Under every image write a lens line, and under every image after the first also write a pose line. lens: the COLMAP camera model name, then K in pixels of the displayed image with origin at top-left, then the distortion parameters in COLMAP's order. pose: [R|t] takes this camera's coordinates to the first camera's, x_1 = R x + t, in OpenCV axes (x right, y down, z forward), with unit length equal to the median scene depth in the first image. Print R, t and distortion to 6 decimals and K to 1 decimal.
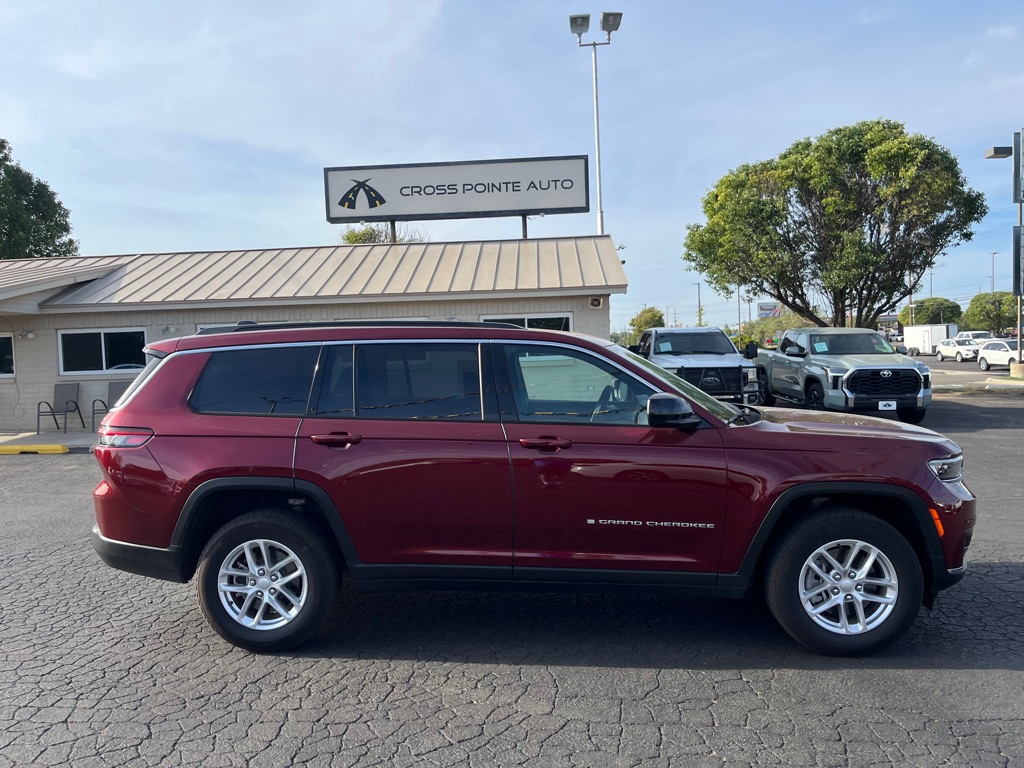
lens RADIAL K [[728.6, 0, 515.9], [0, 728.6, 375.3], [0, 0, 1]] dist [0.039247, -0.046232]
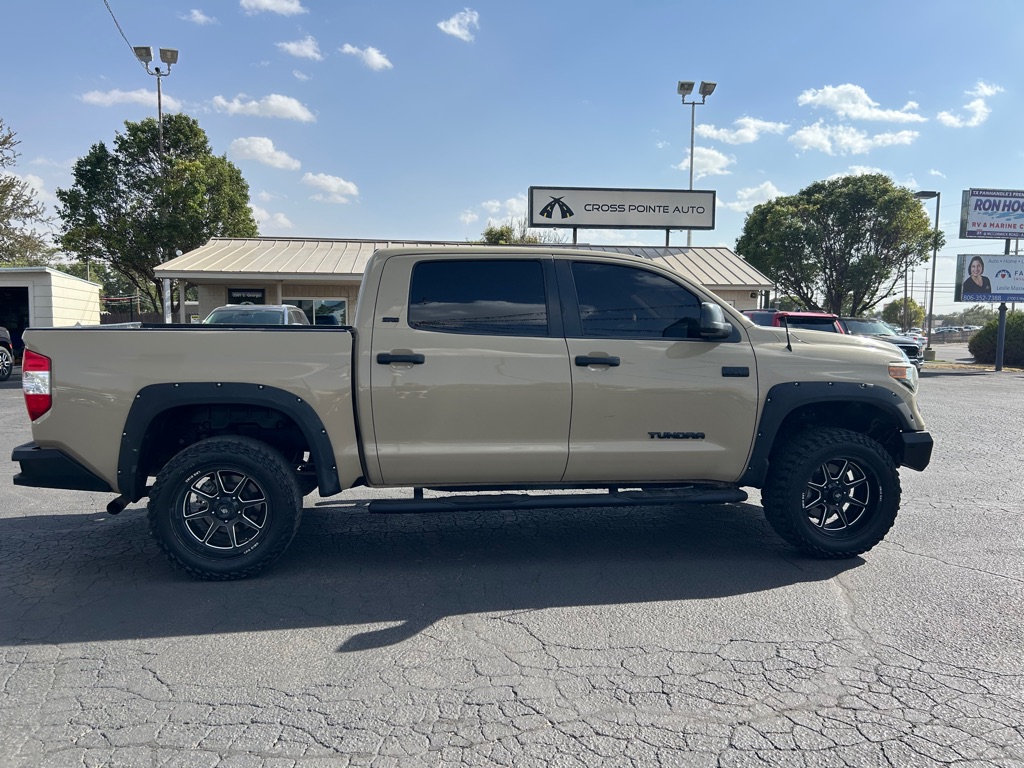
lens RADIAL K [[728.6, 0, 502.8], [0, 728.6, 386.1], [0, 0, 1]] dist [0.039247, -0.046232]
pose [[0.983977, 0.023631, 0.176725, -0.541466], [-0.030043, 0.998980, 0.033697, 0.044553], [-0.175748, -0.038467, 0.983683, -0.345594]]
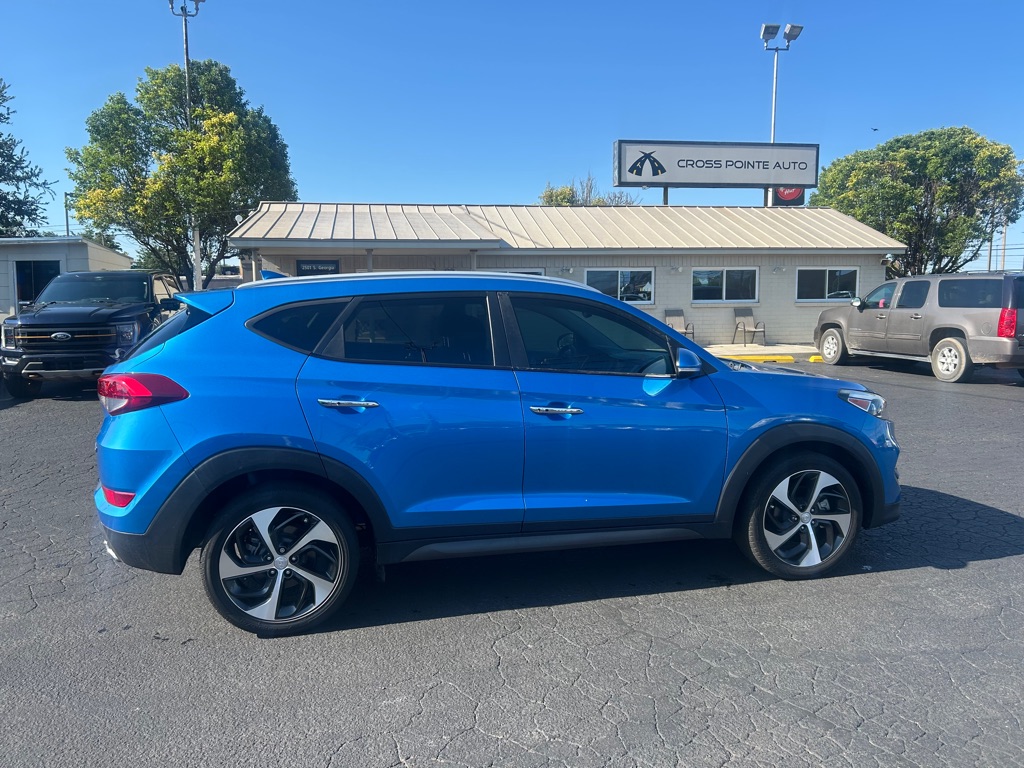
lens RADIAL K [[728.6, 0, 496.1], [0, 728.6, 372.1], [0, 0, 1]] dist [0.039247, -0.046232]
pose [[0.976719, 0.002000, 0.214515, -0.714241], [-0.013793, 0.998473, 0.053492, 0.038042], [-0.214080, -0.055205, 0.975255, -0.158578]]
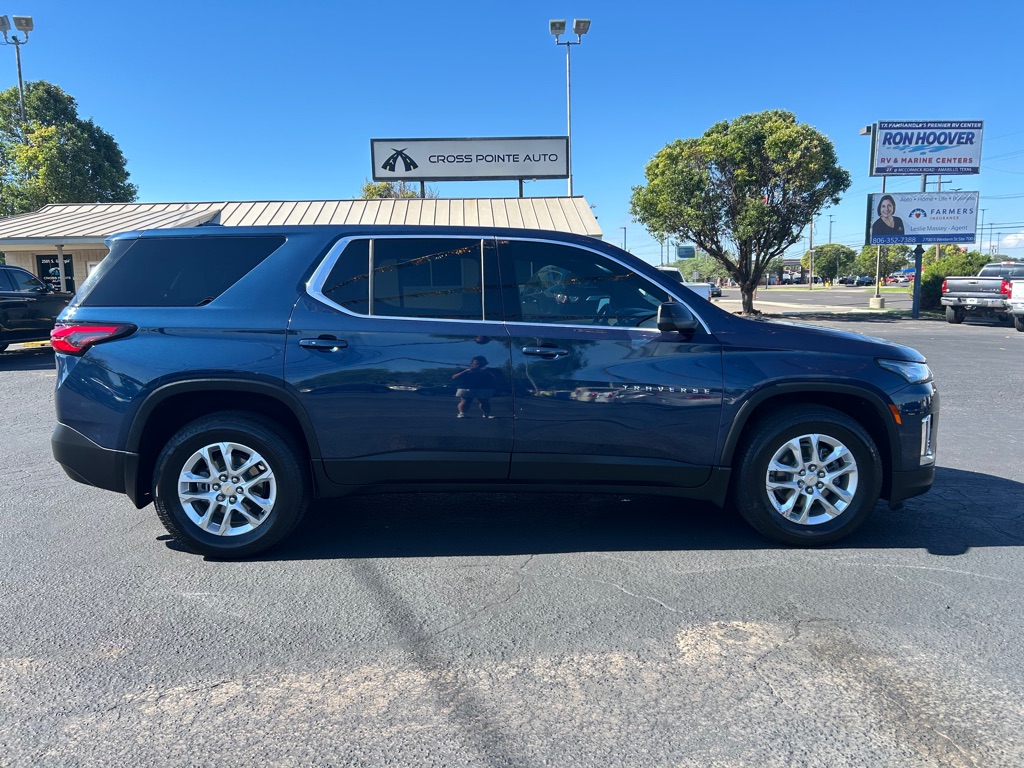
lens RADIAL K [[728.6, 0, 508.1], [0, 728.6, 376.5], [0, 0, 1]] dist [0.039247, -0.046232]
pose [[0.995317, -0.000457, 0.096662, -0.142072], [-0.007457, 0.996646, 0.081498, 0.034220], [-0.096375, -0.081837, 0.991975, -0.368962]]
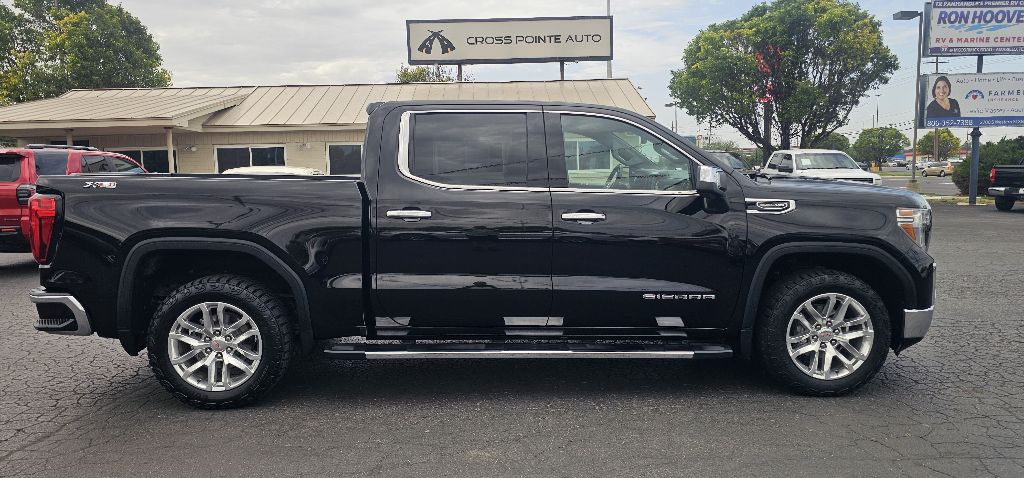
lens RADIAL K [[659.1, 0, 511.2], [0, 659.1, 232.8], [0, 0, 1]] dist [0.045629, -0.036383]
pose [[0.997191, 0.001144, 0.074898, -0.165244], [-0.005029, 0.998650, 0.051699, 0.024083], [-0.074737, -0.051931, 0.995850, -0.176899]]
